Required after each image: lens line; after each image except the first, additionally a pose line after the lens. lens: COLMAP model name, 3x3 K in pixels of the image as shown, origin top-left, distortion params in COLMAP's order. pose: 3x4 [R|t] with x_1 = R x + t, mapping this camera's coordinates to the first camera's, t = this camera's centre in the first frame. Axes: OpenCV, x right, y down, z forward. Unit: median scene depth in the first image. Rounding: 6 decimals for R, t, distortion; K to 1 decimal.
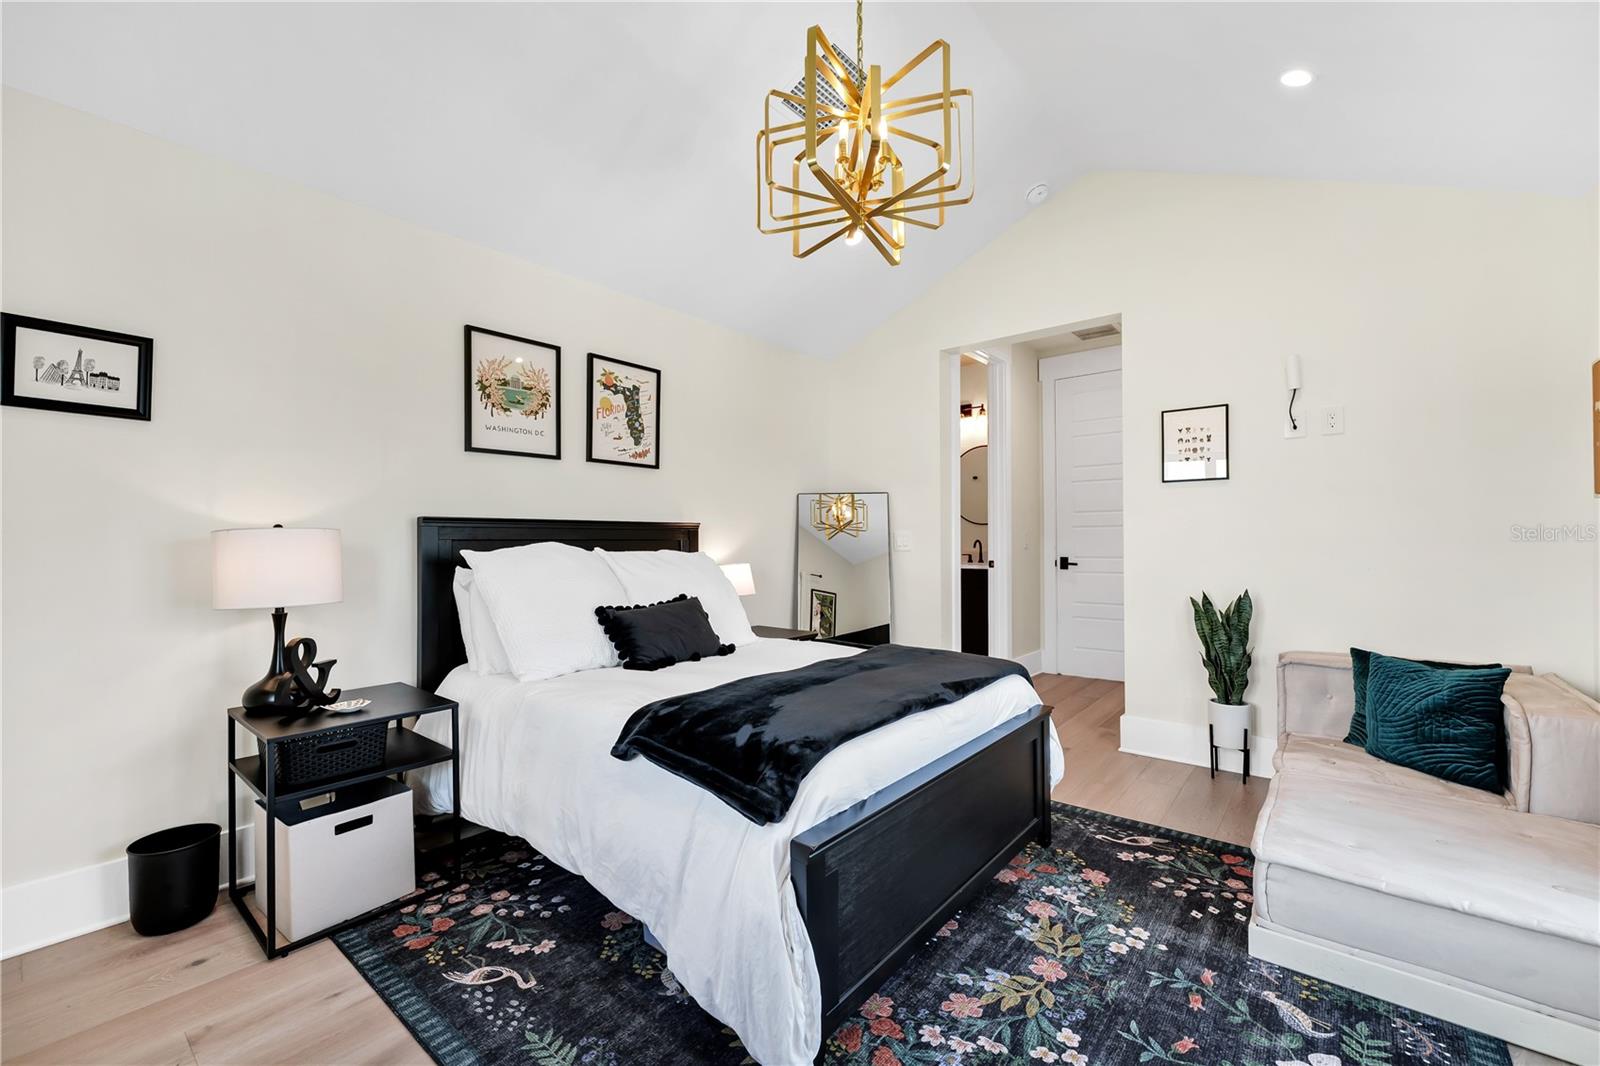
lens RADIAL K [[655.7, 0, 799.9], [0, 655.7, 539.5], [0, 0, 1]] dist [0.001222, -0.000086]
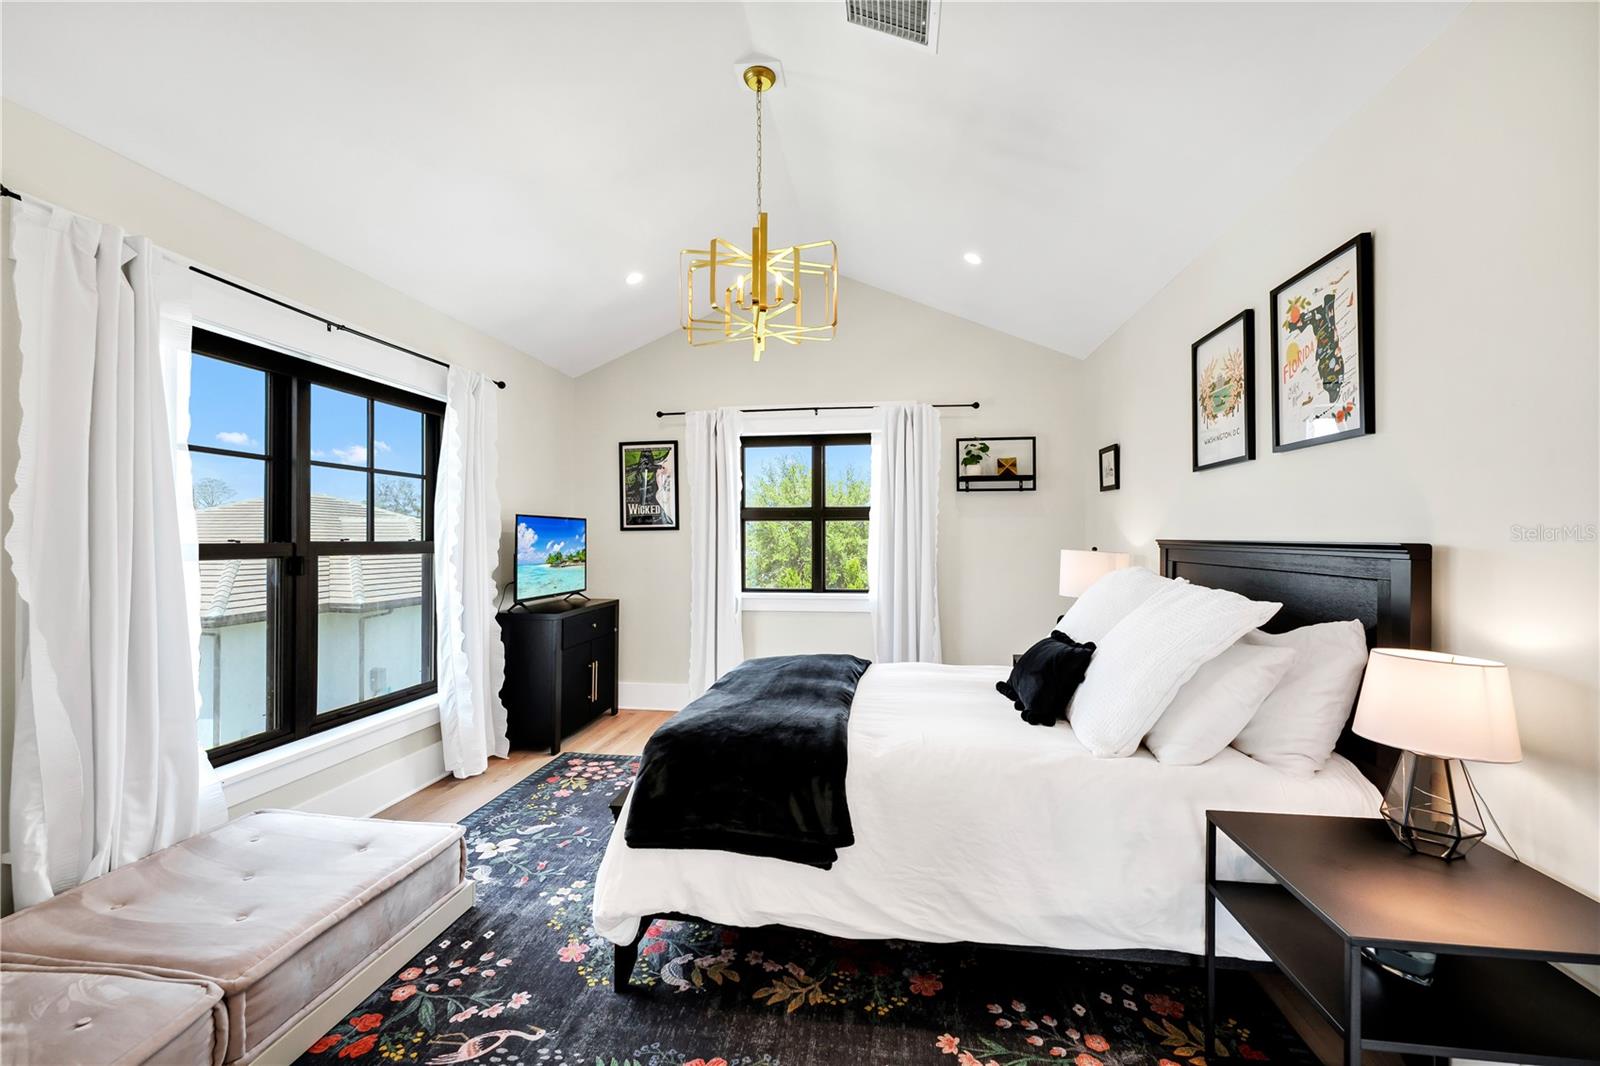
lens RADIAL K [[655.7, 0, 800.1], [0, 655.7, 532.1], [0, 0, 1]] dist [0.001222, -0.000086]
pose [[-0.850119, 0.003717, -0.526577, 0.576072], [0.004864, 0.999988, -0.000794, -0.049354], [0.526567, -0.003236, -0.850127, 1.691080]]
